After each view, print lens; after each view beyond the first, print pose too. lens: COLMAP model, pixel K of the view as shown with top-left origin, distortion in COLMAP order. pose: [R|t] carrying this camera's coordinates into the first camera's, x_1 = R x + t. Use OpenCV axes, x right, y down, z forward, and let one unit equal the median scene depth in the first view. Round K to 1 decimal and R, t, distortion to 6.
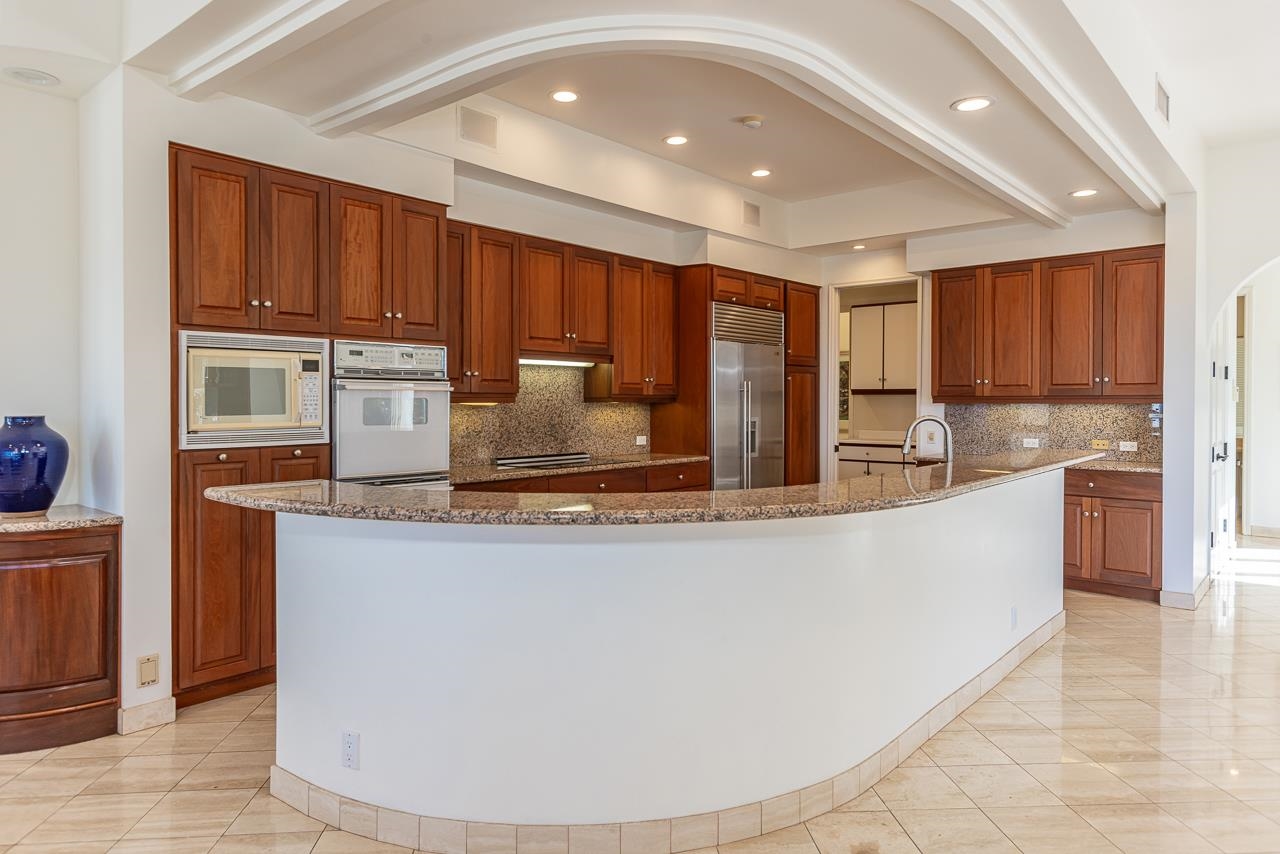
lens RADIAL K [[825.8, 0, 636.2], [0, 825.8, 406.6], [0, 0, 1]] dist [0.005345, 0.002207]
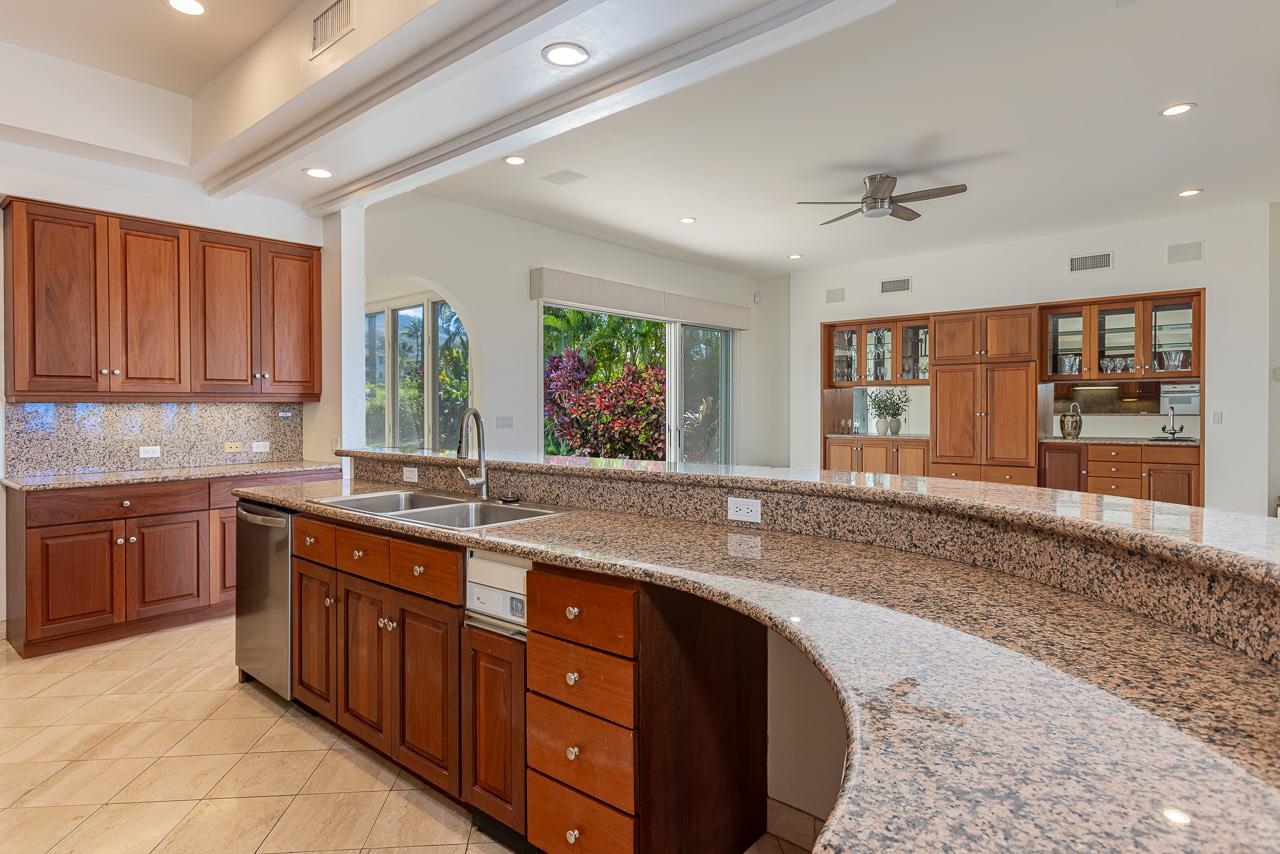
lens RADIAL K [[681.5, 0, 634.5], [0, 681.5, 409.8], [0, 0, 1]] dist [-0.000941, -0.000089]
pose [[-0.010036, -0.003573, 0.999943, -0.211000], [0.015989, 0.999865, 0.003733, 0.009455], [-0.999822, 0.016026, -0.009977, 0.607011]]
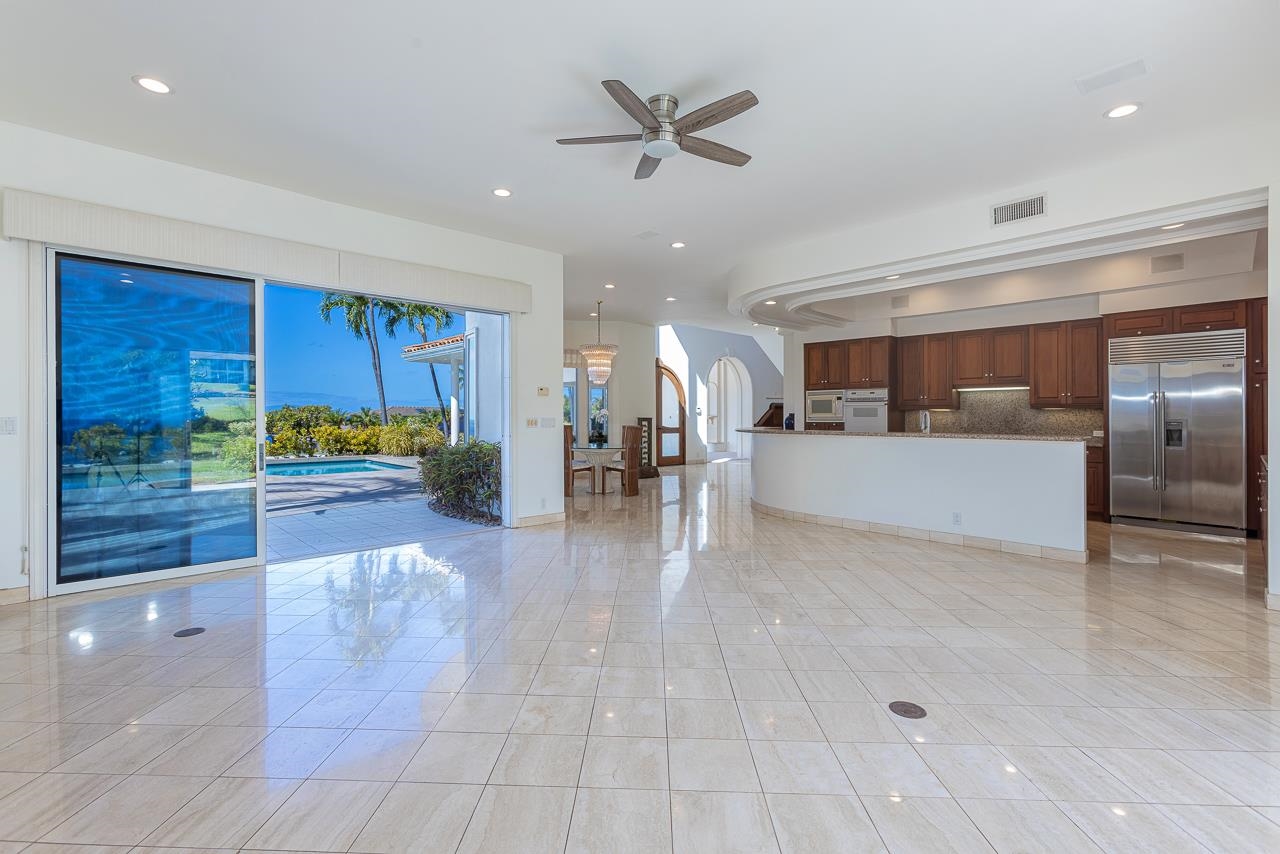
lens RADIAL K [[558.2, 0, 640.0], [0, 558.2, 427.0], [0, 0, 1]] dist [-0.004877, -0.000049]
pose [[-0.113047, 0.016858, -0.993447, 1.286597], [-0.012192, 0.999757, 0.018352, 0.022769], [0.993515, 0.014187, -0.112814, 0.309265]]
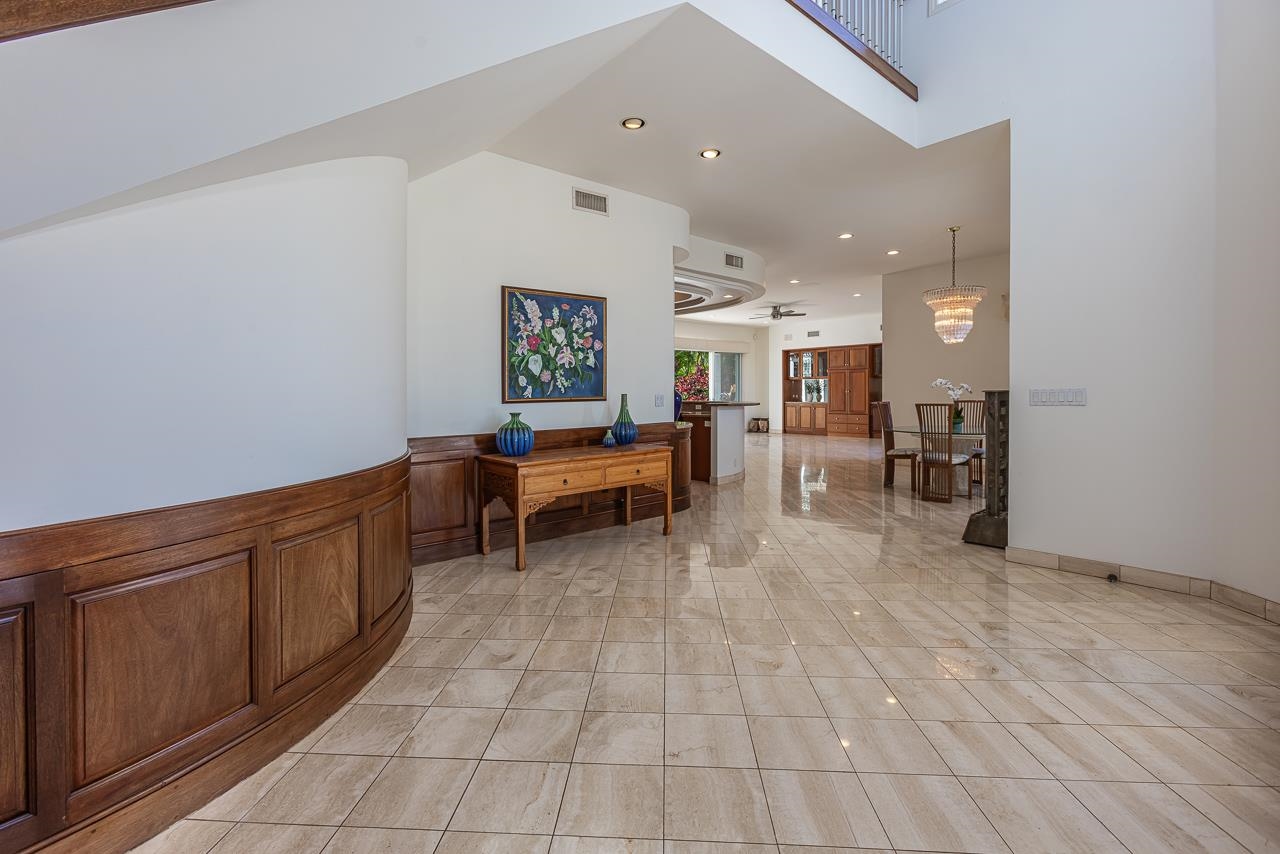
lens RADIAL K [[565.2, 0, 617.6], [0, 565.2, 414.6], [0, 0, 1]] dist [0.000640, 0.000545]
pose [[0.149000, -0.039691, 0.988040, -1.534024], [0.023445, 0.999055, 0.036598, 0.019226], [-0.988559, 0.017711, 0.149790, 0.551216]]
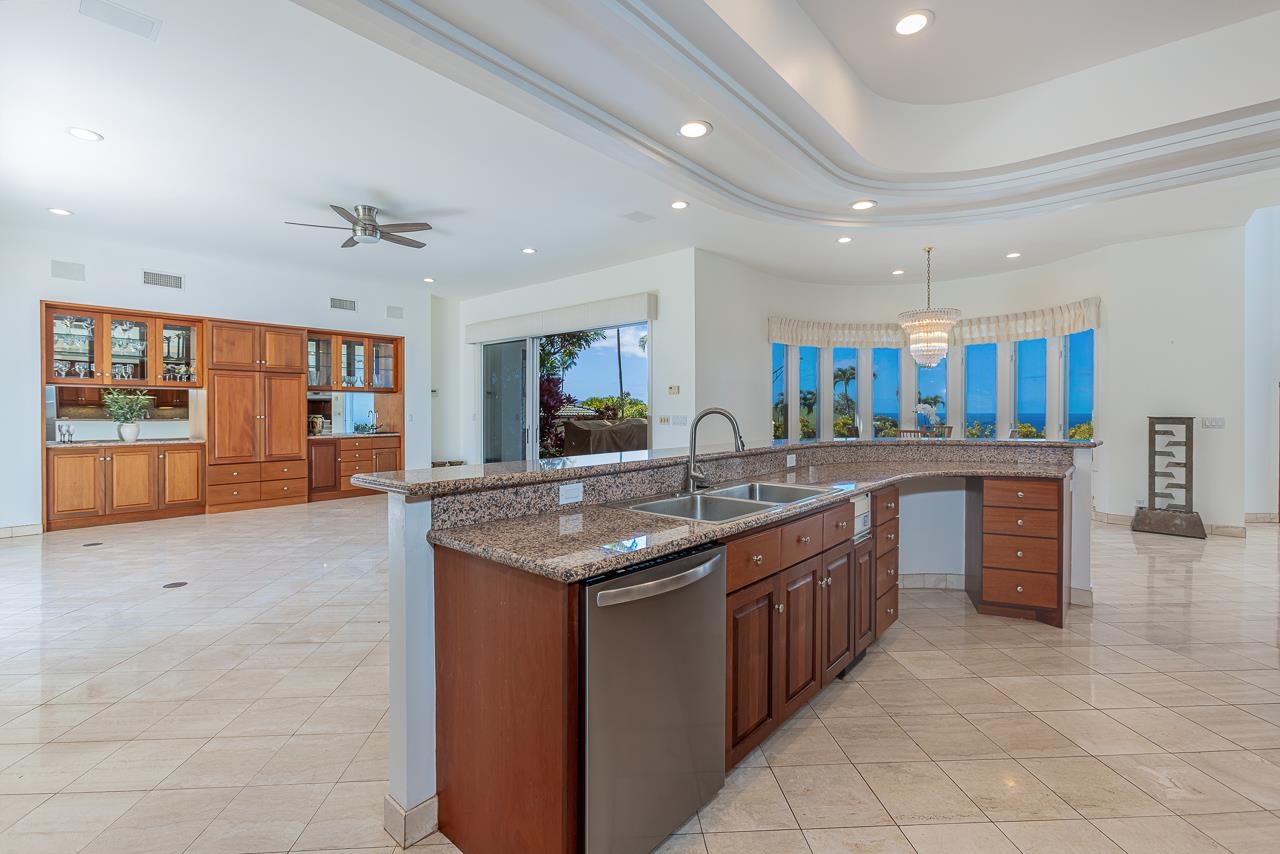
lens RADIAL K [[565.2, 0, 617.6], [0, 565.2, 414.6], [0, 0, 1]] dist [0.000640, 0.000545]
pose [[-0.999613, -0.002318, 0.027737, 0.303932], [-0.001802, 0.999825, 0.018627, 0.004629], [-0.027775, 0.018570, -0.999442, 1.139095]]
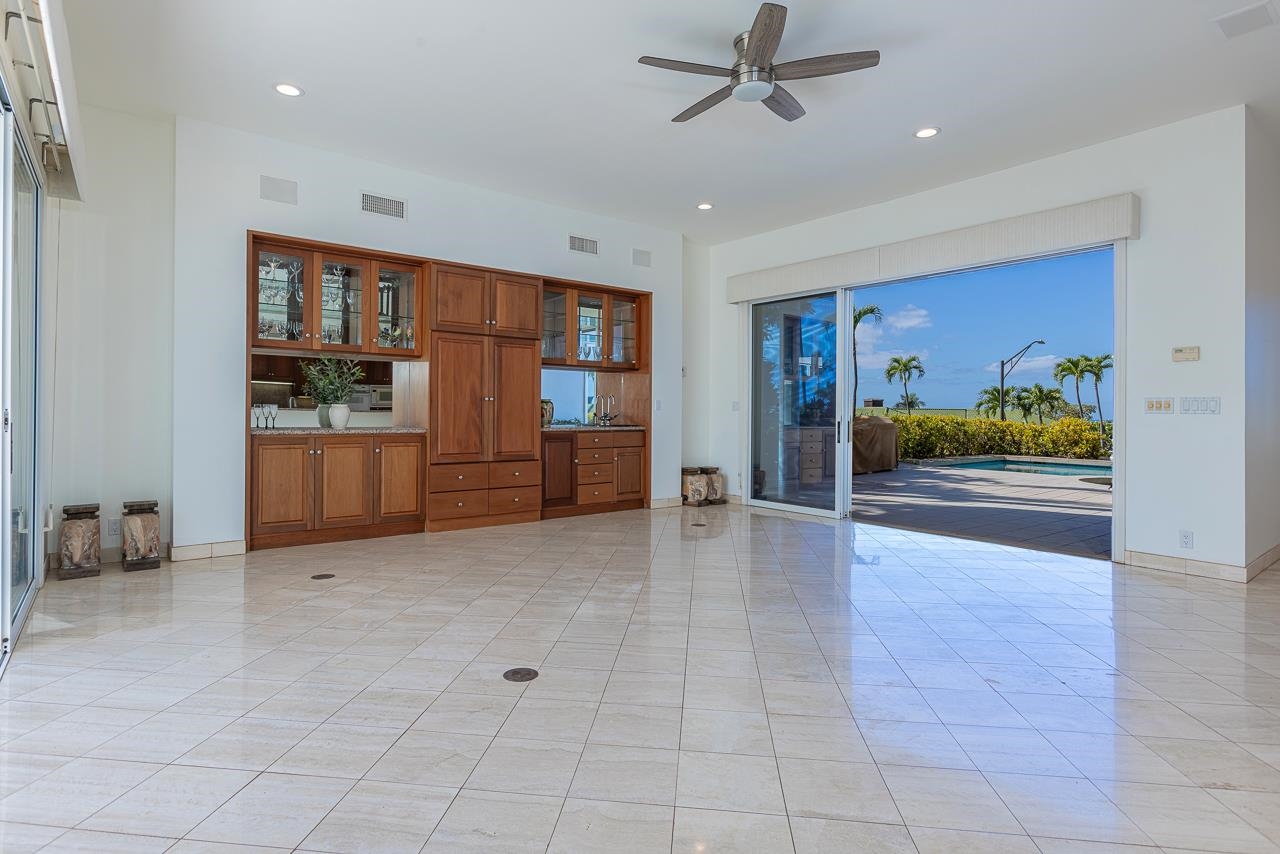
lens RADIAL K [[658.1, 0, 617.9], [0, 658.1, 410.0], [0, 0, 1]] dist [-0.000909, -0.000283]
pose [[-0.978765, -0.012745, 0.204588, 0.715643], [-0.010979, 0.999892, 0.009766, 0.039601], [-0.204690, 0.007313, -0.978800, 0.891417]]
